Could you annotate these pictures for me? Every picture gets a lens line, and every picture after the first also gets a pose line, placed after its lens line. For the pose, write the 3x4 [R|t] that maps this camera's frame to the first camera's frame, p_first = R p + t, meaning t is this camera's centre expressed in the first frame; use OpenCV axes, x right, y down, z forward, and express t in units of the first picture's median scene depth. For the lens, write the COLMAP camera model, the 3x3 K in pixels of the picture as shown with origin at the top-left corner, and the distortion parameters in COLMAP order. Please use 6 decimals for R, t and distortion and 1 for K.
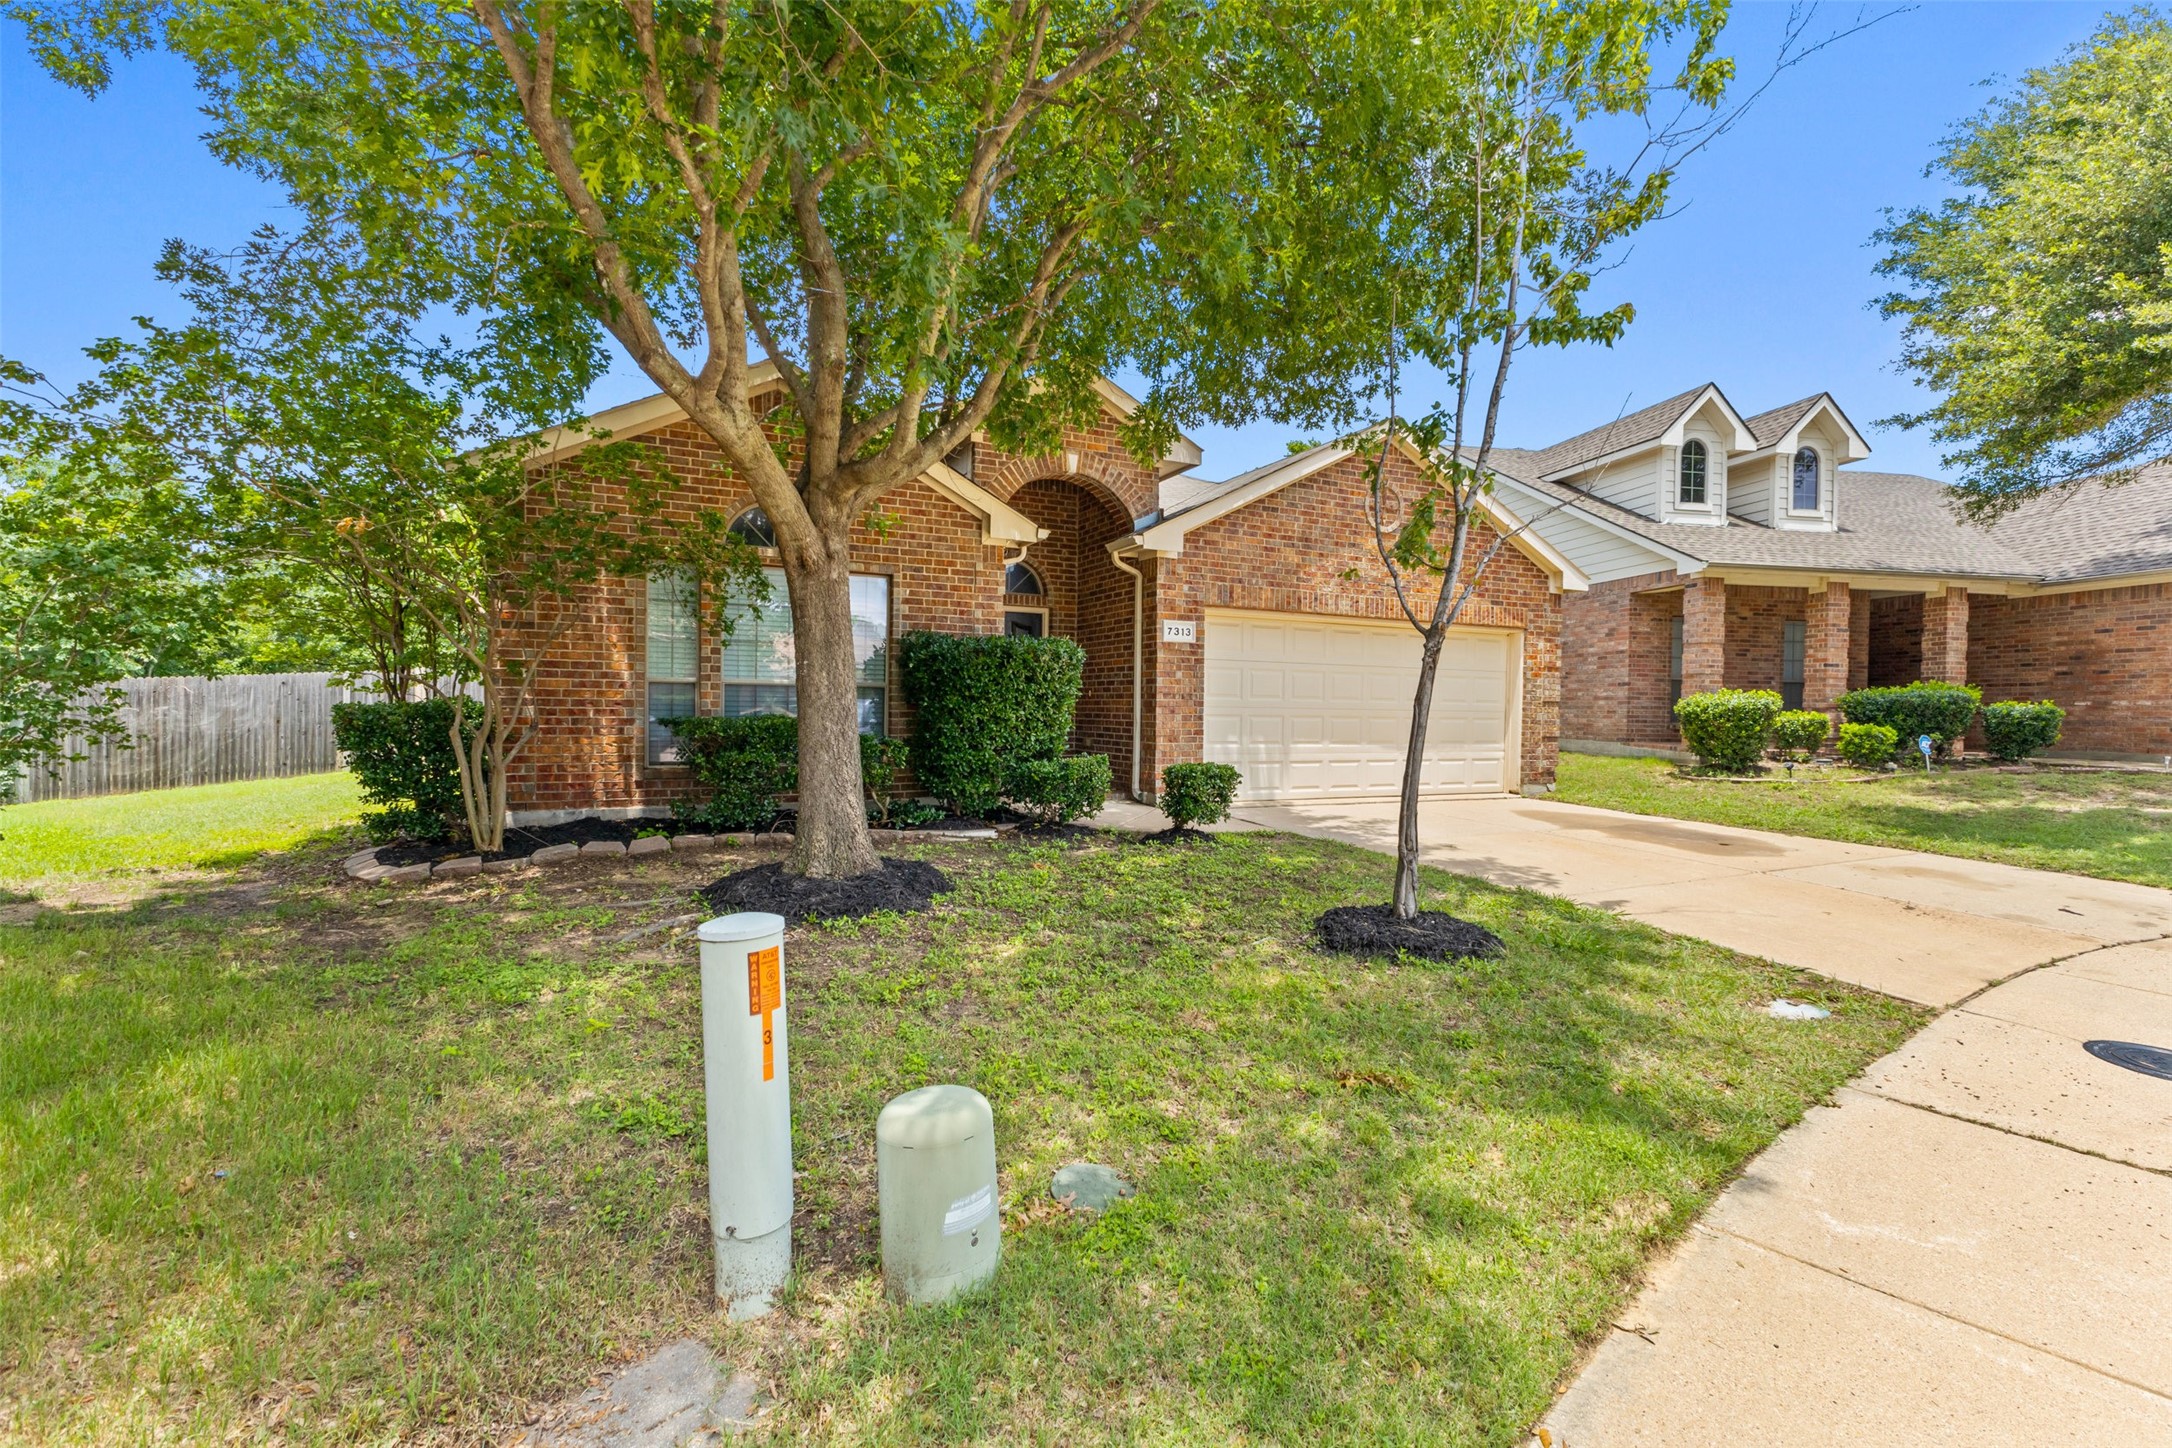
lens RADIAL K [[898.8, 0, 1086.0], [0, 898.8, 724.0], [0, 0, 1]] dist [0.006629, 0.000020]
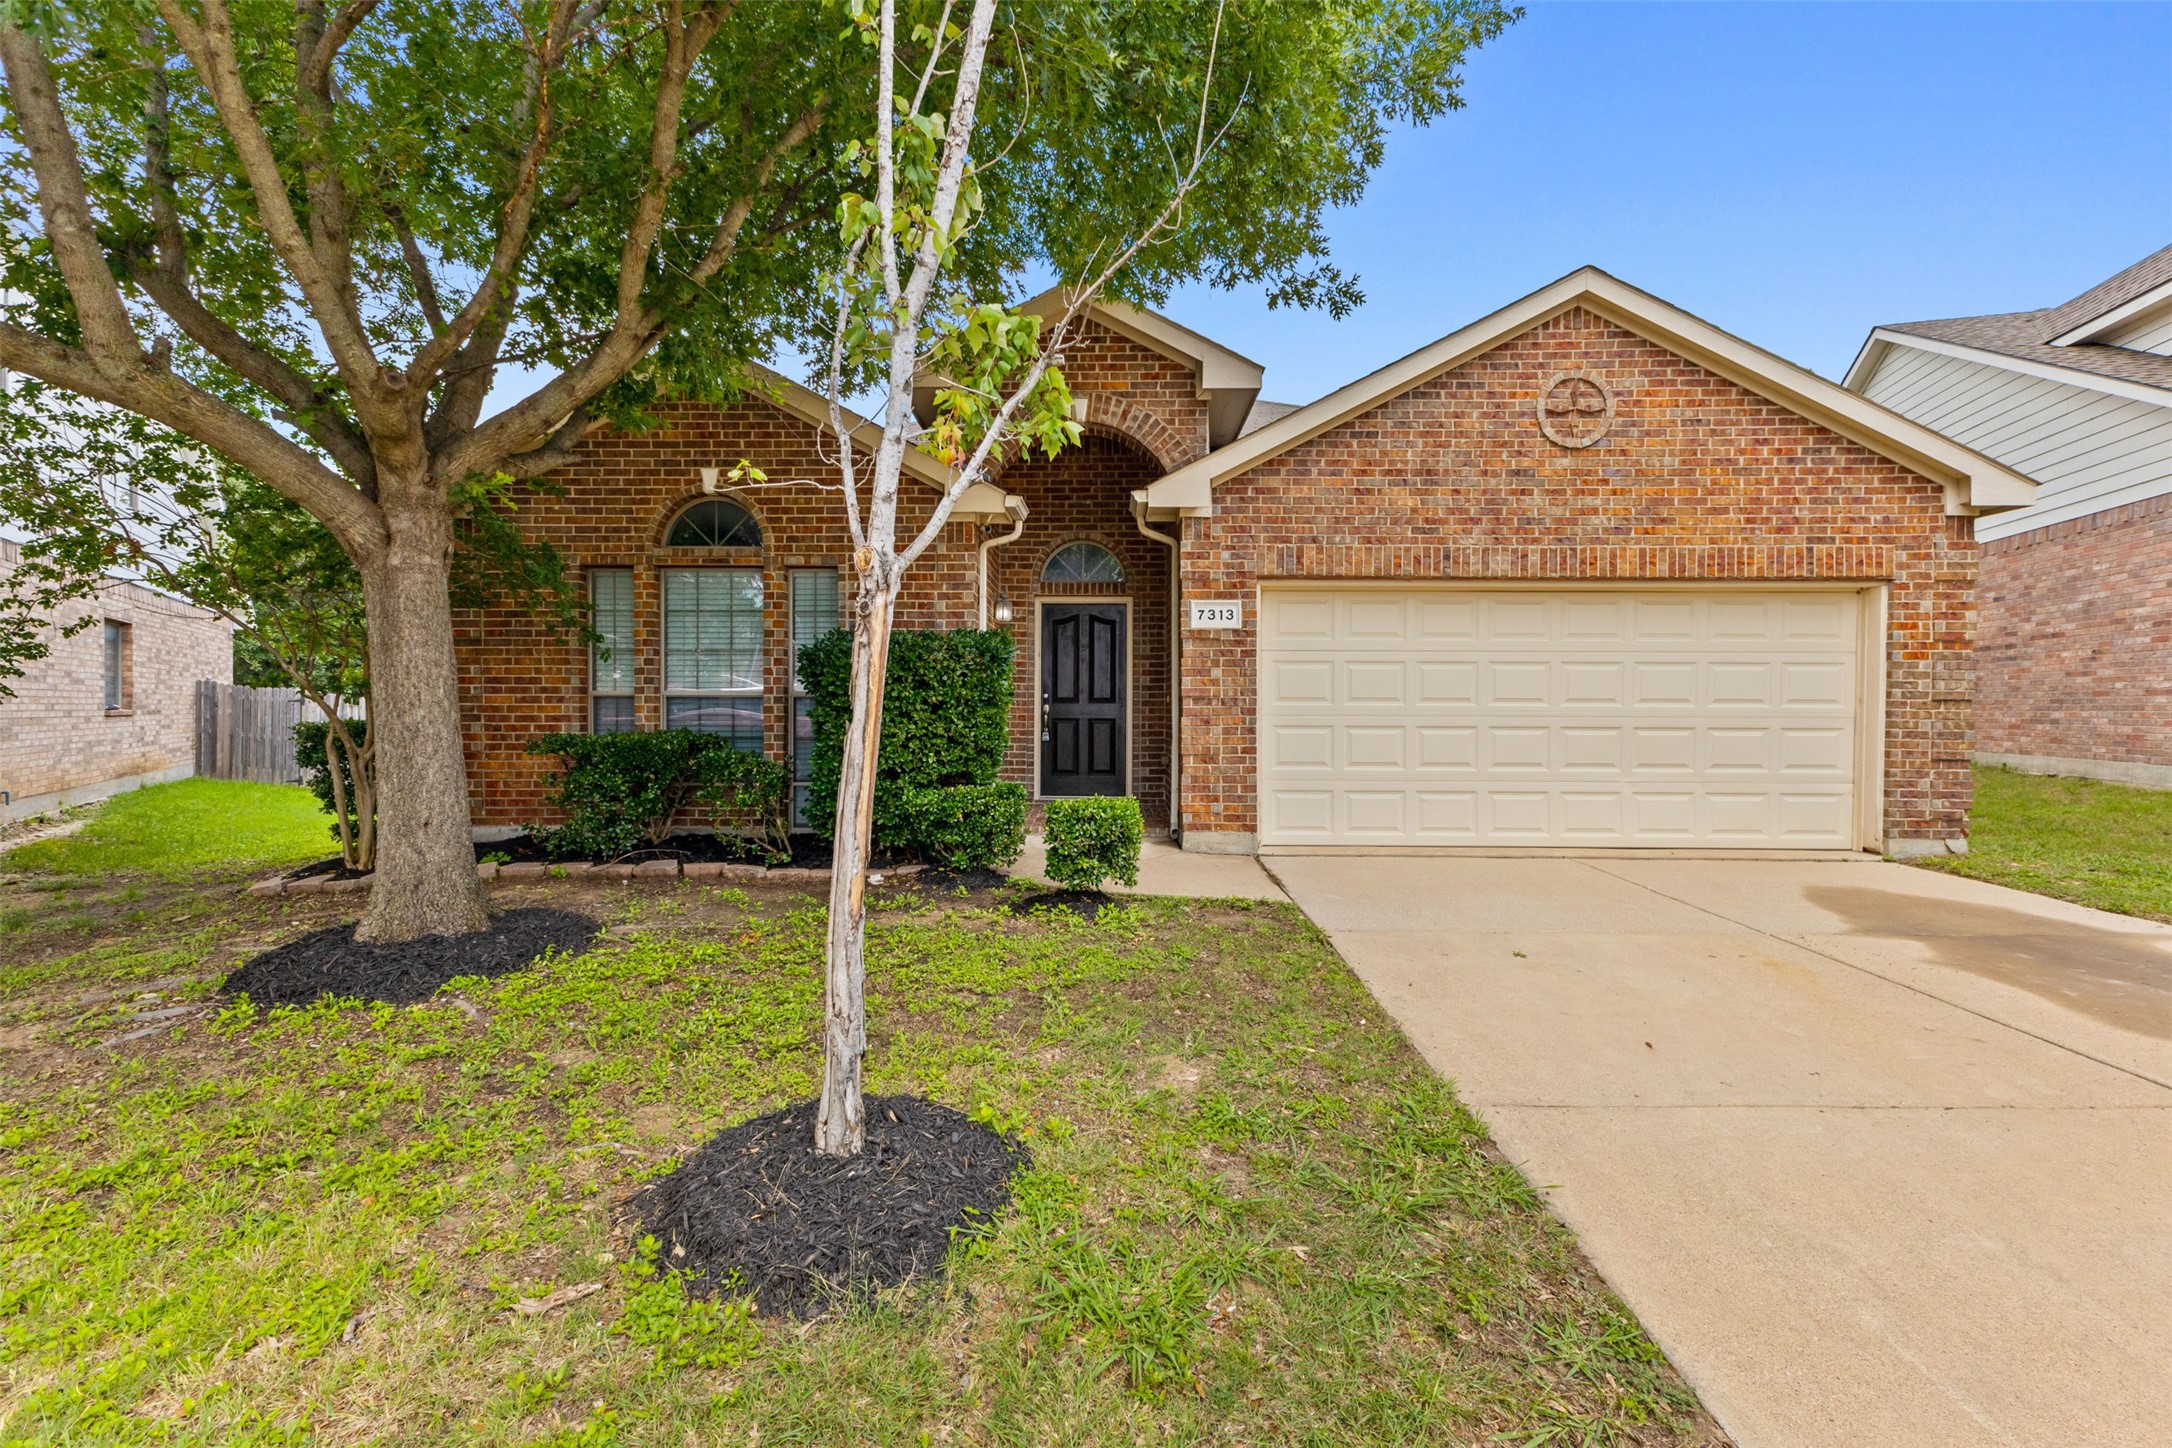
lens RADIAL K [[898.8, 0, 1086.0], [0, 898.8, 724.0], [0, 0, 1]] dist [0.006629, 0.000020]
pose [[0.904739, -0.004225, -0.425945, 0.323714], [0.001613, 0.999978, -0.006491, -0.007768], [0.425963, 0.005186, 0.904726, 0.282857]]
